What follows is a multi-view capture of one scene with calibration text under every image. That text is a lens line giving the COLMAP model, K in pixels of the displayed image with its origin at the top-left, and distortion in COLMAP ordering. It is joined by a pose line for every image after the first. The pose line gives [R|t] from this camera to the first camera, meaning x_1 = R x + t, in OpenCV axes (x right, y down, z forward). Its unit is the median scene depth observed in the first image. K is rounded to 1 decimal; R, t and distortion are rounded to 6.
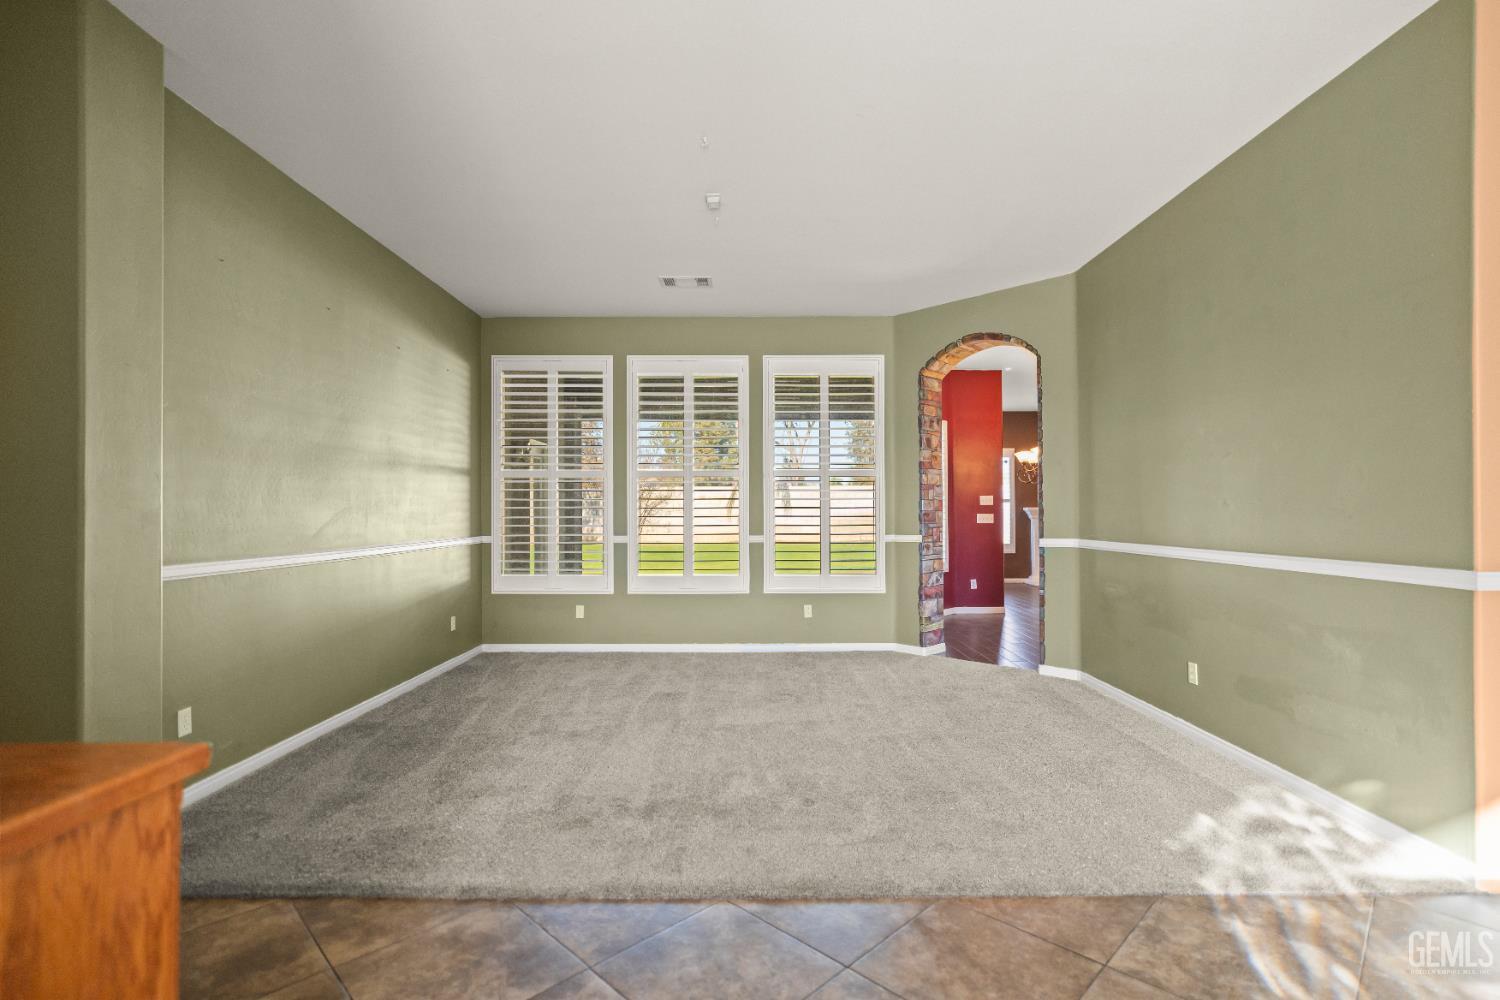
lens RADIAL K [[700.1, 0, 745.9], [0, 700.1, 508.7], [0, 0, 1]] dist [0.013141, 0.000271]
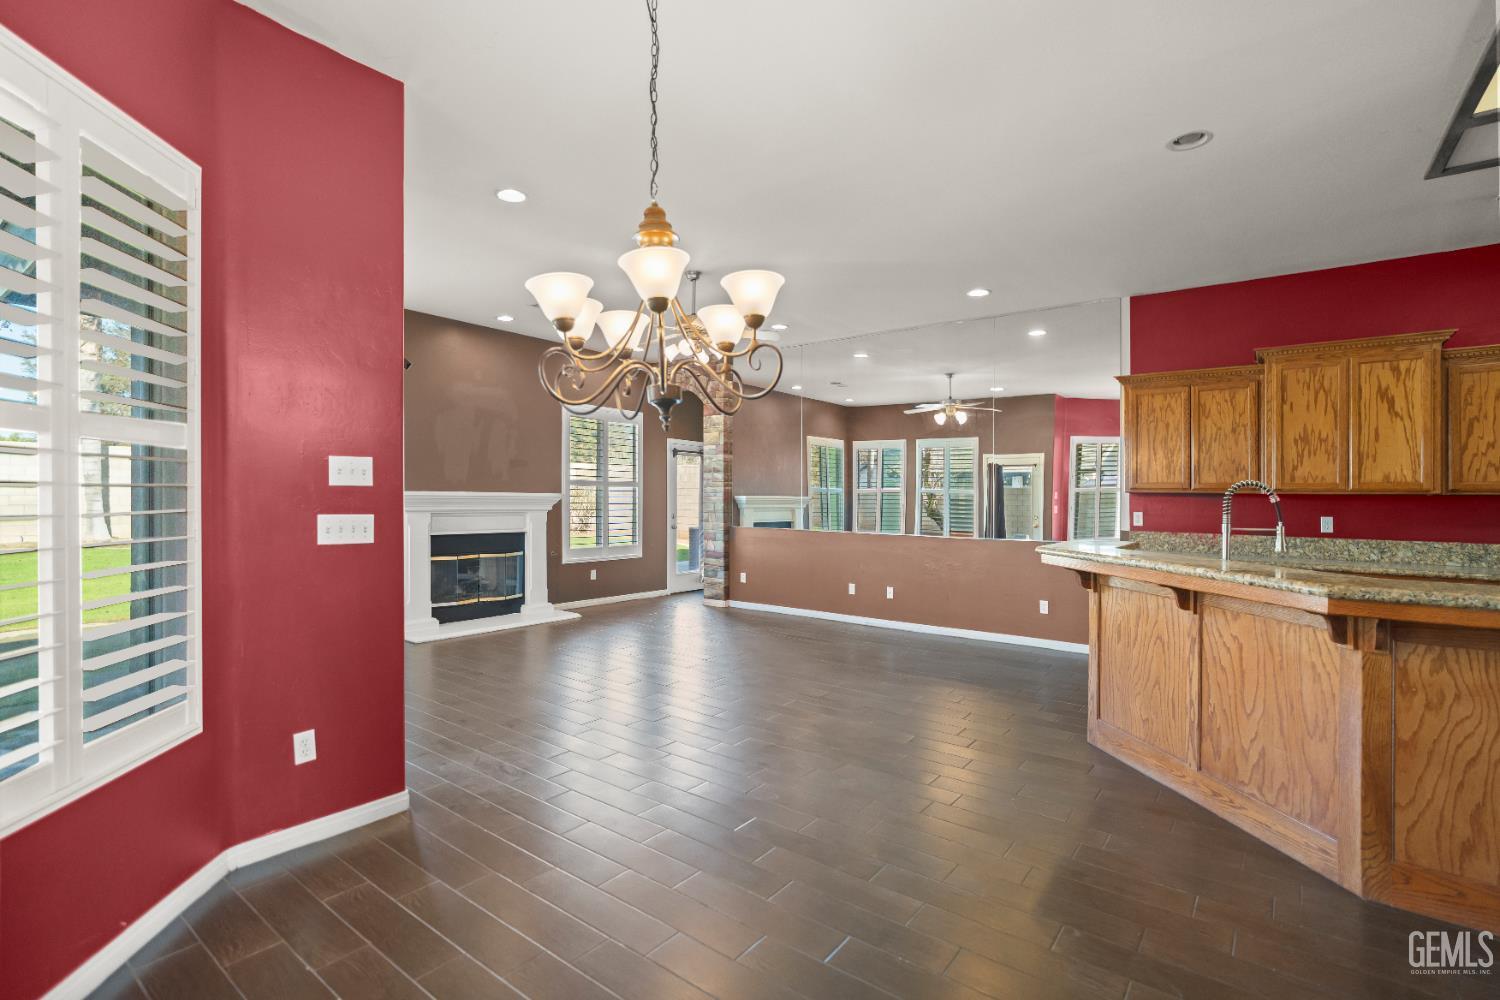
lens RADIAL K [[697.9, 0, 751.5], [0, 697.9, 508.8], [0, 0, 1]] dist [-0.002501, 0.000132]
pose [[0.600790, -0.001235, 0.799406, 0.286639], [-0.022833, 0.999564, 0.018705, -0.007187], [-0.799080, -0.029490, 0.600500, 0.953534]]
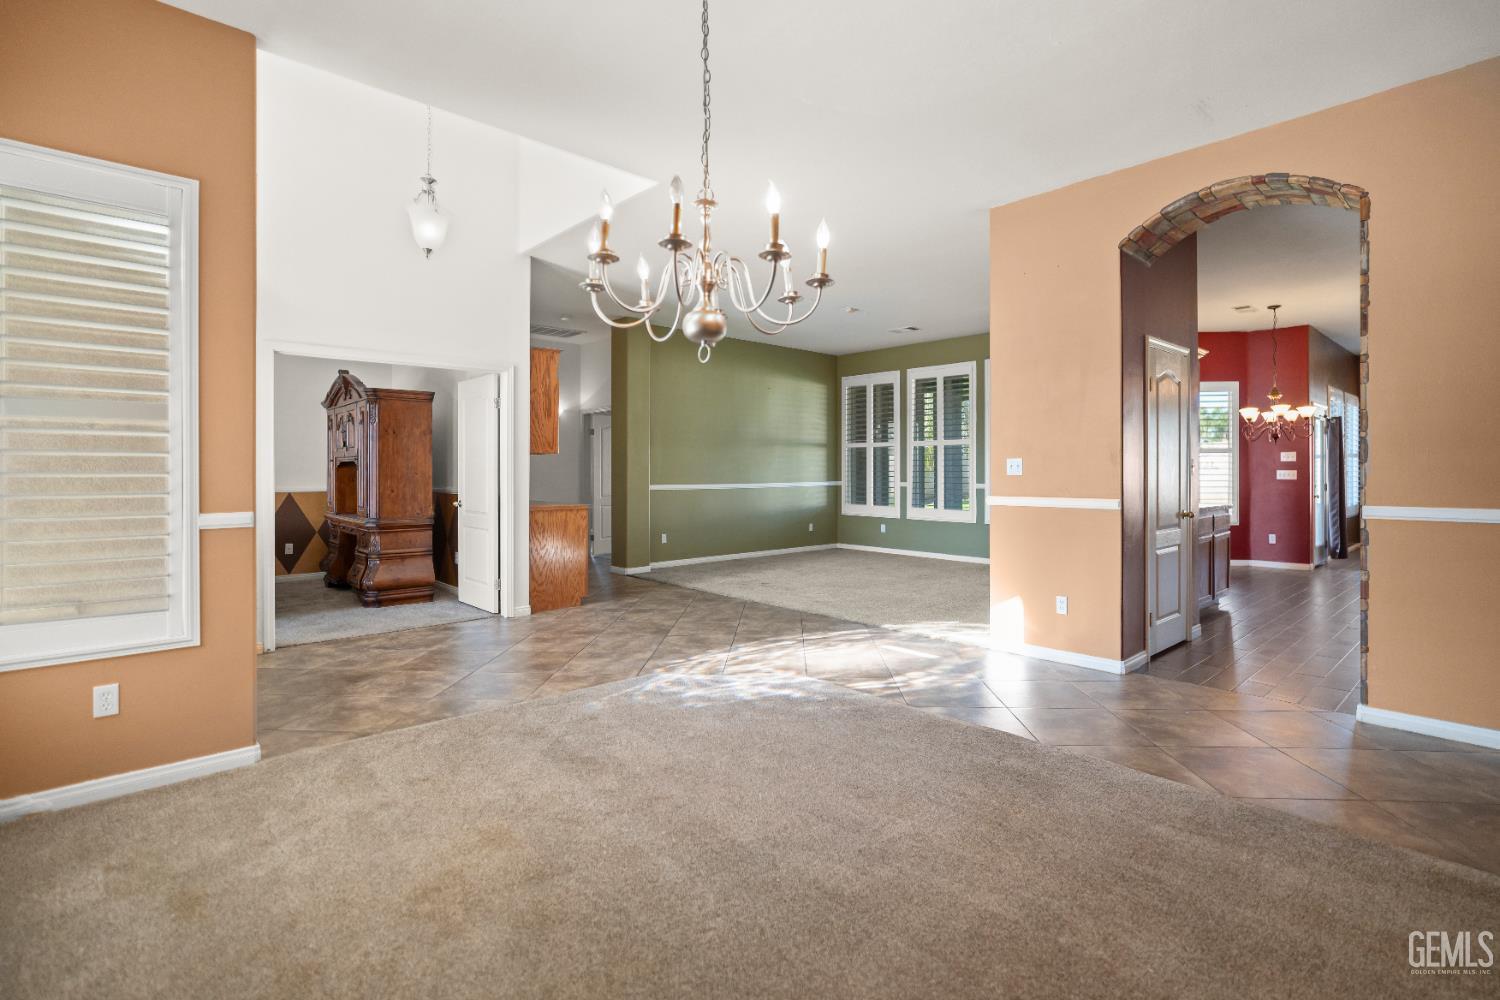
lens RADIAL K [[706.7, 0, 748.4], [0, 706.7, 465.6], [0, 0, 1]] dist [-0.010756, -0.000182]
pose [[0.669286, 0.000060, -0.743005, 0.818016], [0.001902, 0.999997, 0.001794, -0.003752], [0.743003, -0.002614, 0.669283, -0.359984]]
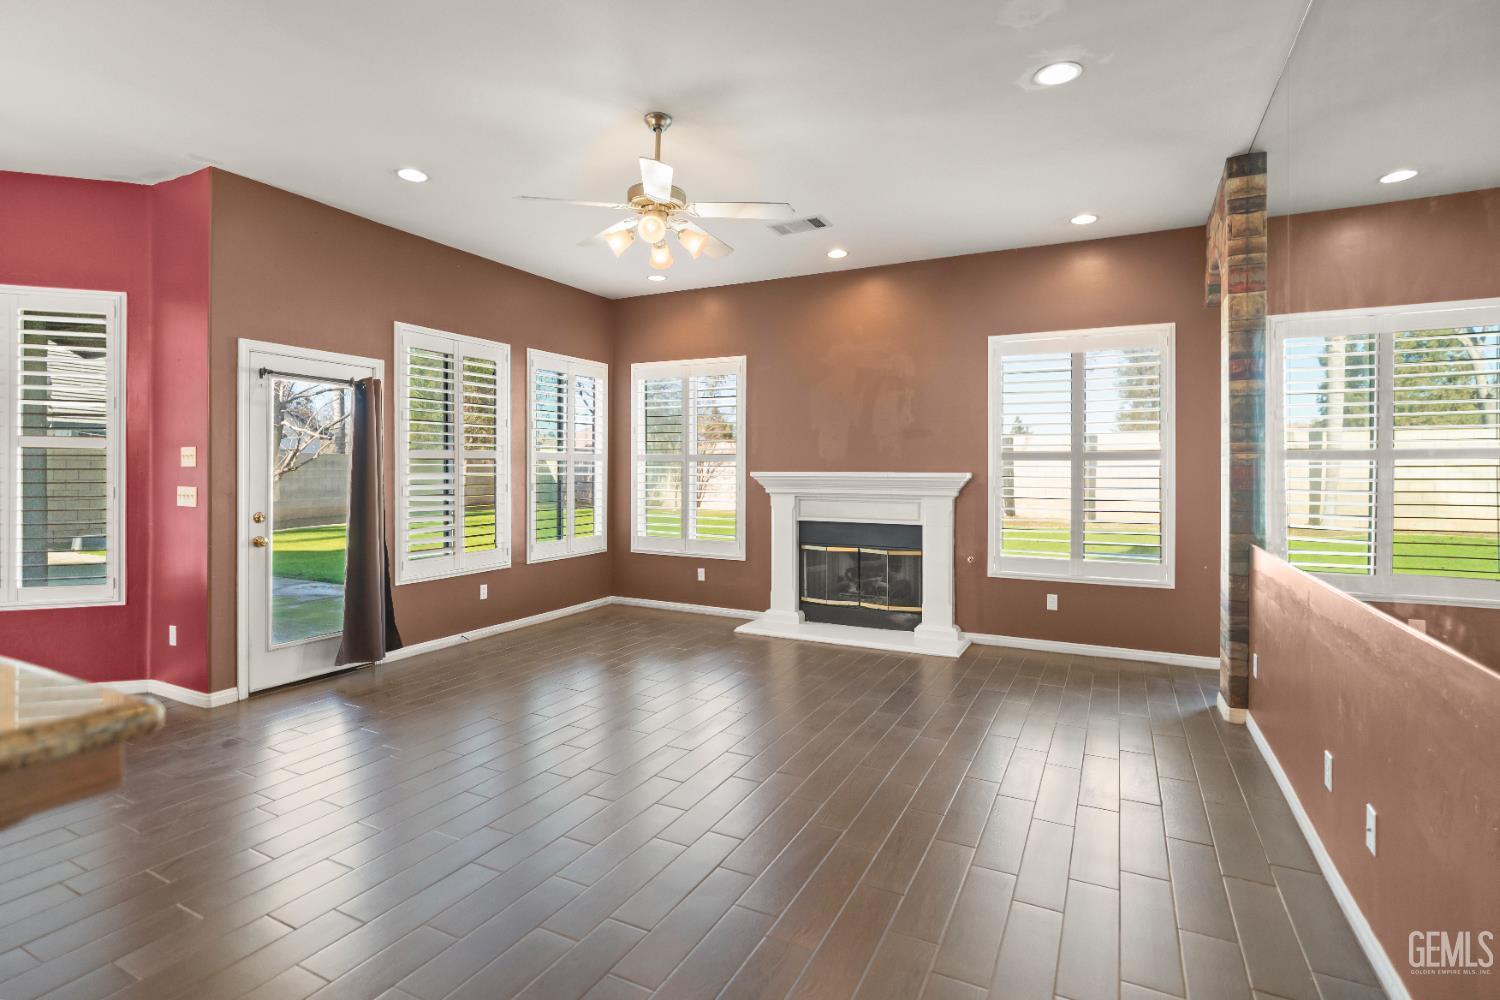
lens RADIAL K [[734.8, 0, 749.7], [0, 734.8, 469.0], [0, 0, 1]] dist [-0.000914, 0.000006]
pose [[0.895841, 0.005233, -0.444343, 1.258196], [-0.003260, 0.999981, 0.005206, -0.011478], [0.444362, -0.003215, 0.895842, 1.051904]]
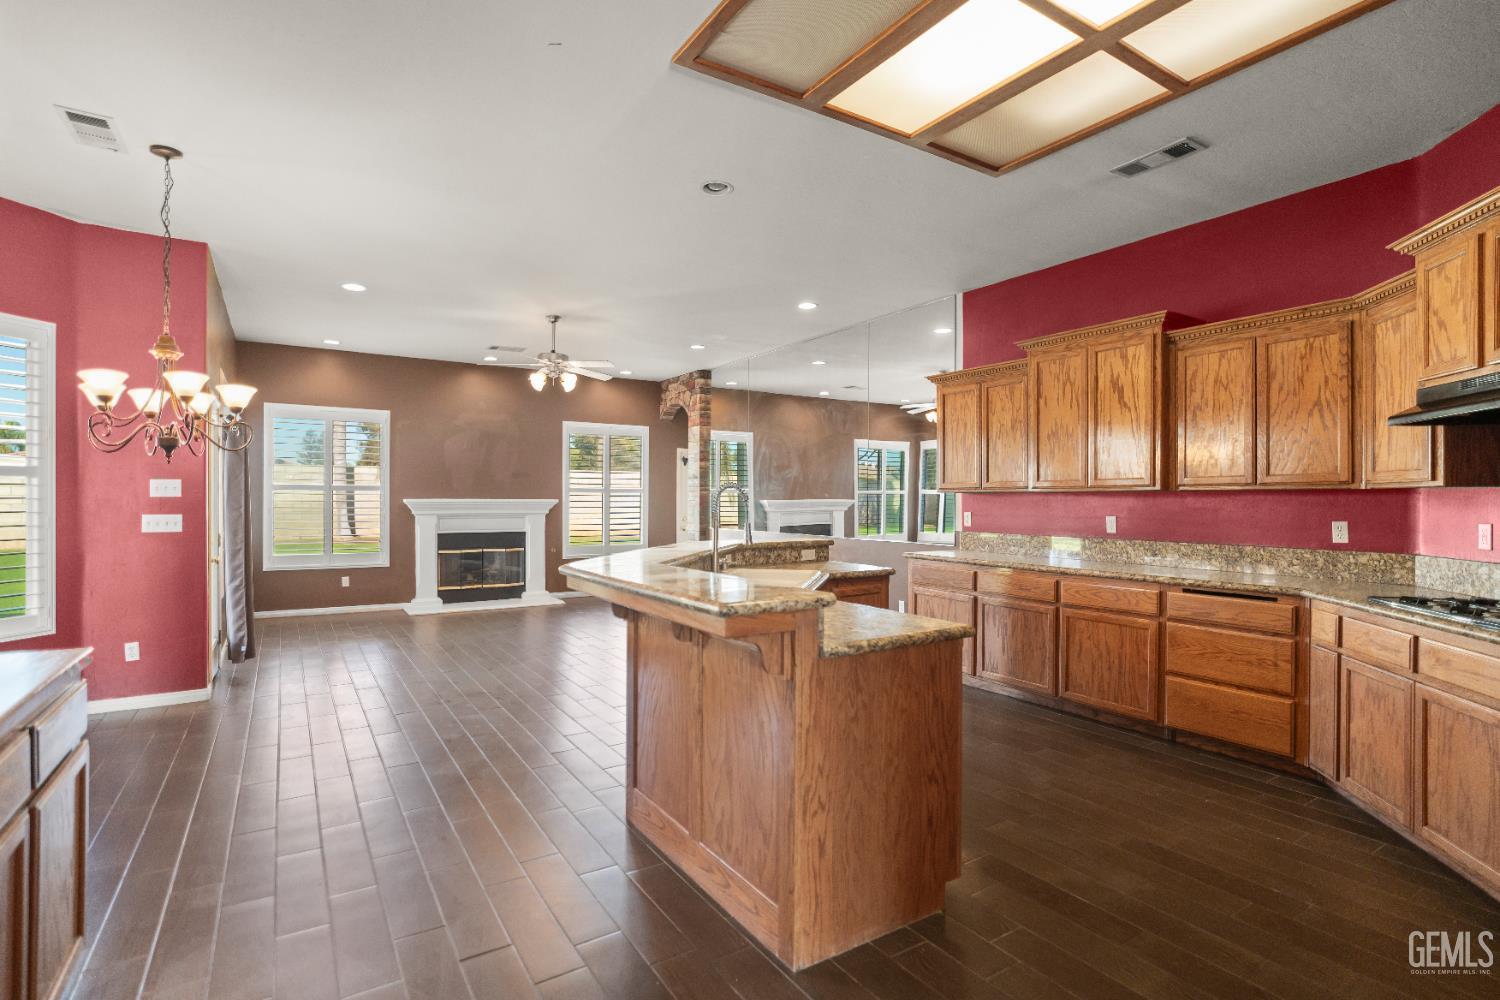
lens RADIAL K [[731.3, 0, 750.0], [0, 731.3, 500.0], [0, 0, 1]] dist [-0.000004, -0.000197]
pose [[0.840788, 0.005858, 0.541334, 0.590476], [-0.010946, 0.999921, 0.006180, -0.016118], [-0.541255, -0.011122, 0.840785, 0.442268]]
